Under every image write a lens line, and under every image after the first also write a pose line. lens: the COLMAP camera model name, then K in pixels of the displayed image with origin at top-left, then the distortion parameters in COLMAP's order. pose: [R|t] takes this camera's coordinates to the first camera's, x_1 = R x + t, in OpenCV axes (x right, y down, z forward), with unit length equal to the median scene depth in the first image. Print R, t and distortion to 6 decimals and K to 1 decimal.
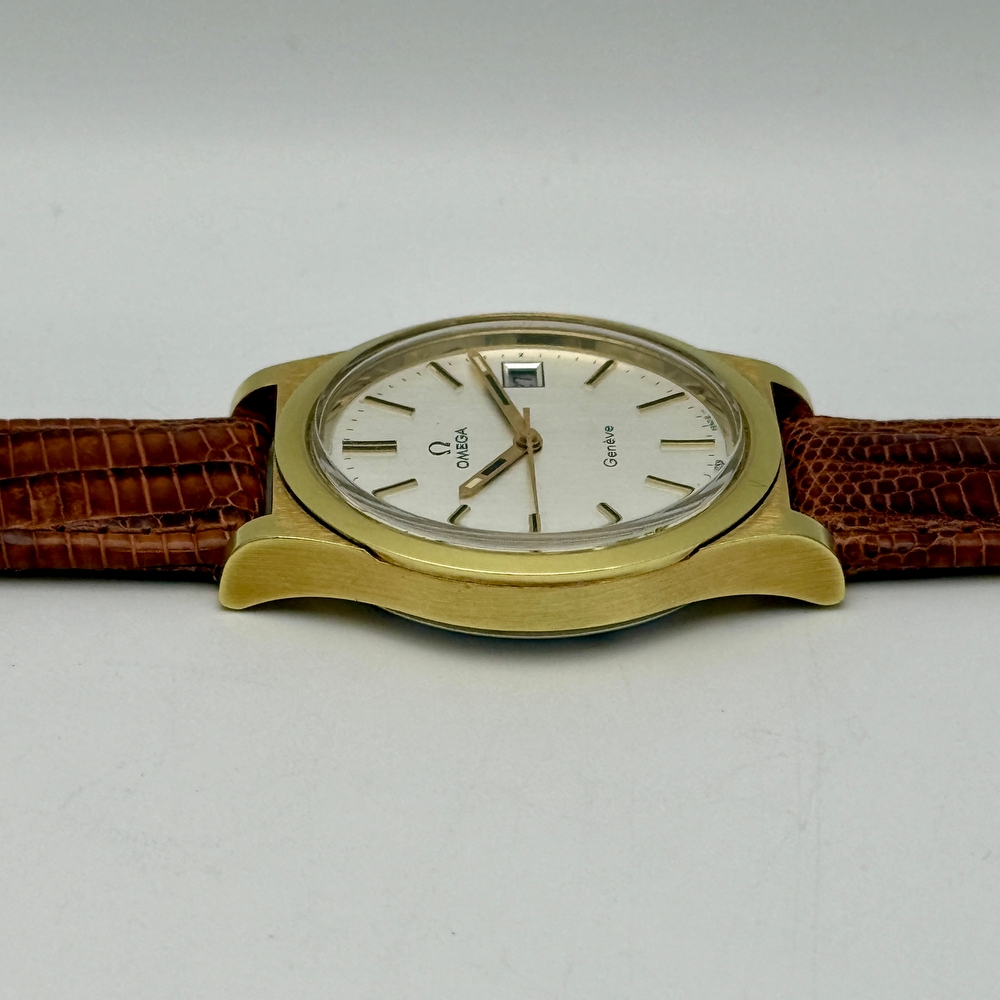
lens RADIAL K [[4214.2, 0, 499.4], [0, 4214.2, 499.3], [0, 0, 1]] dist [0.752410, 0.000000]
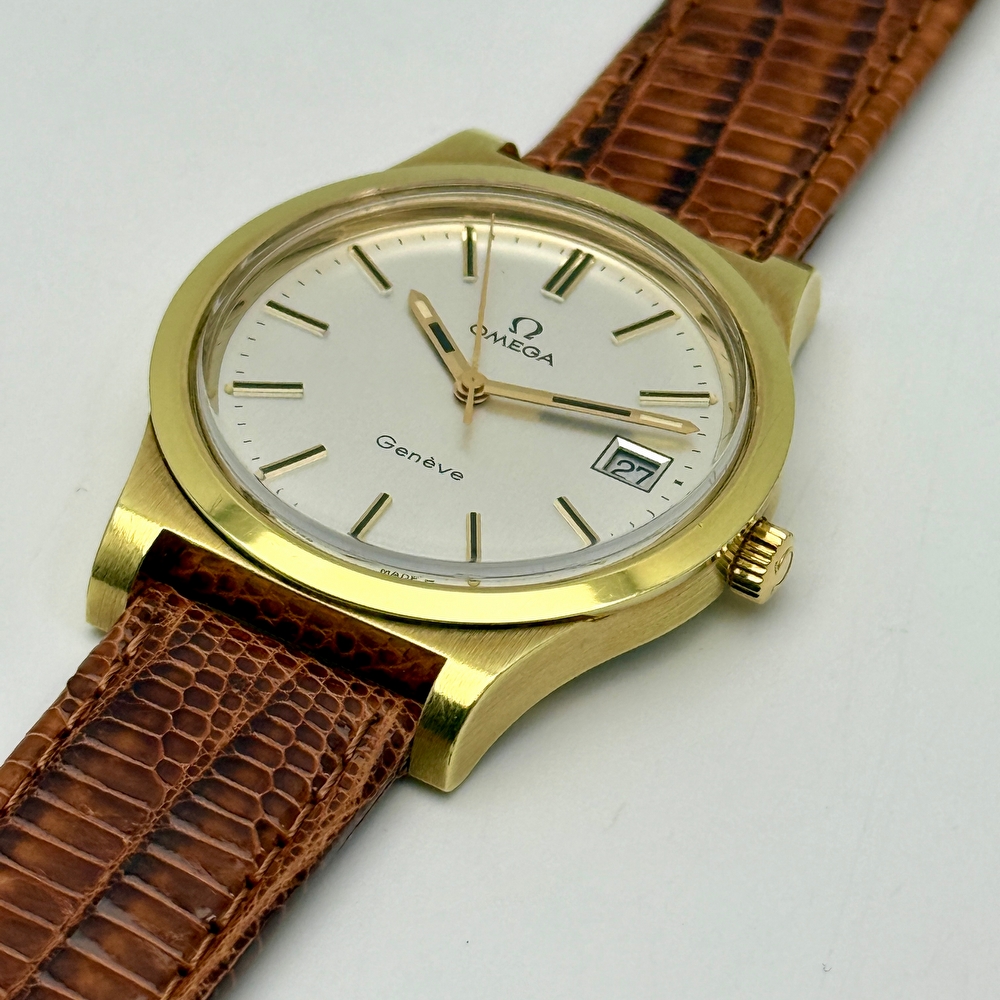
lens RADIAL K [[4214.2, 0, 500.5], [0, 4214.2, 497.1], [0, 0, 1]] dist [0.752410, 0.000000]
pose [[-0.518370, 0.607301, -0.602061, 0.492191], [-0.478765, 0.377259, 0.792755, -0.634866], [0.708574, 0.699186, 0.095195, 0.941561]]
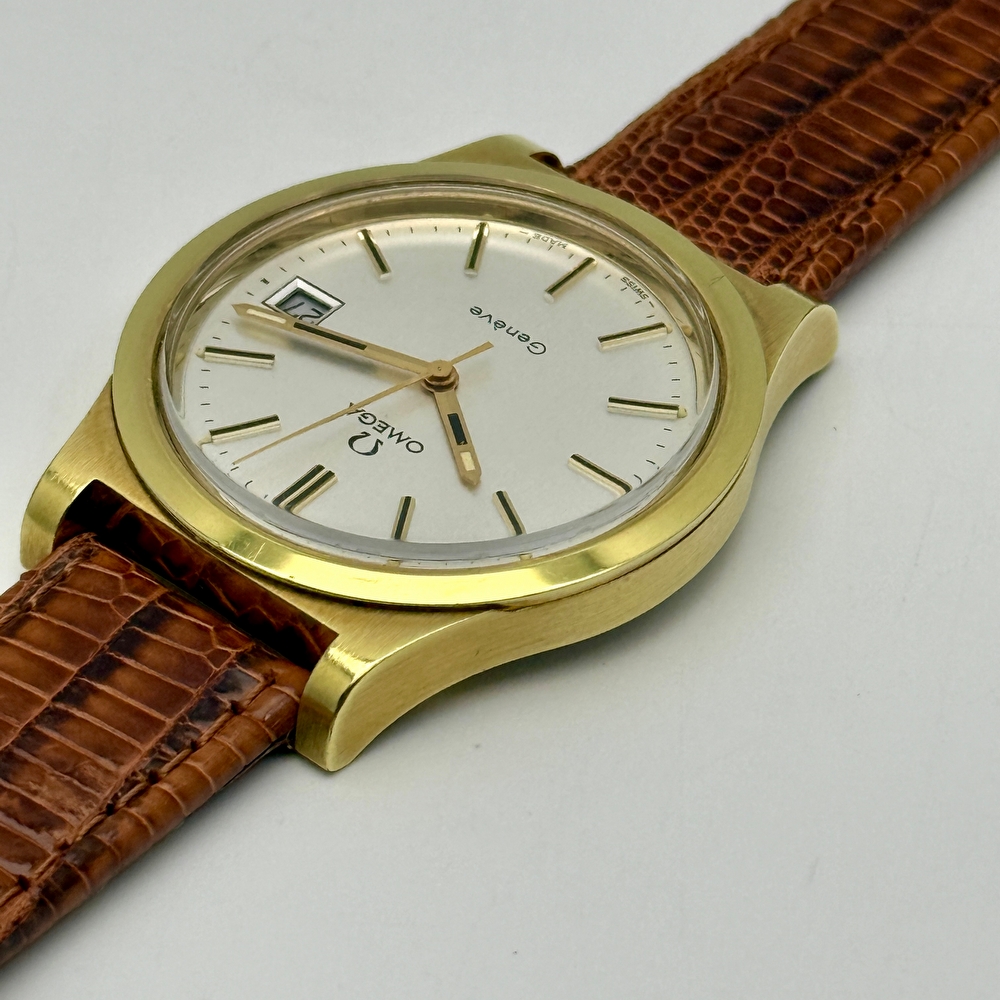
lens RADIAL K [[4214.2, 0, 508.9], [0, 4214.2, 493.6], [0, 0, 1]] dist [0.752410, 0.000000]
pose [[0.671249, -0.526931, 0.521314, -0.404489], [0.391779, 0.849254, 0.353945, -0.267617], [-0.629232, -0.033345, 0.776502, 0.381415]]
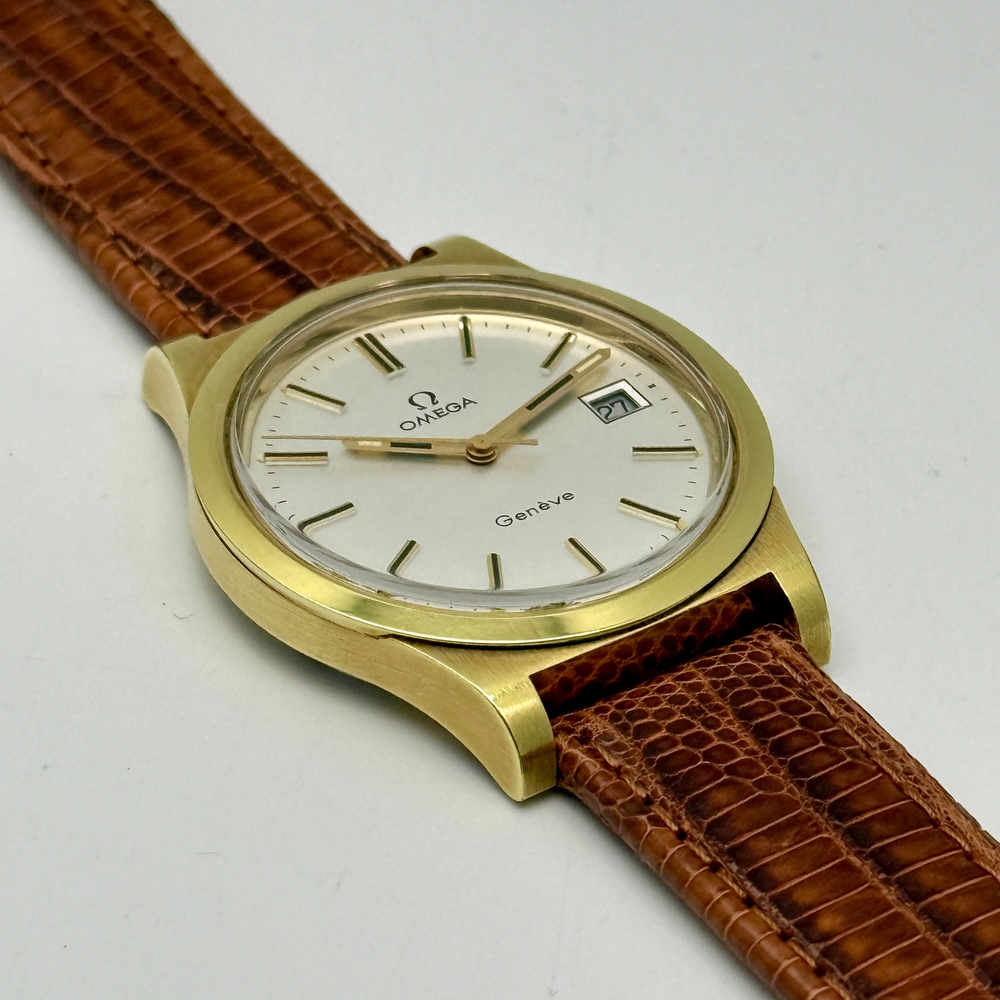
lens RADIAL K [[4214.2, 0, 427.6], [0, 4214.2, 564.6], [0, 0, 1]] dist [0.752410, 0.000000]
pose [[0.540056, 0.580854, -0.609055, 0.543489], [-0.481249, 0.806809, 0.342723, -0.286866], [0.690463, 0.108017, 0.715258, 0.372476]]
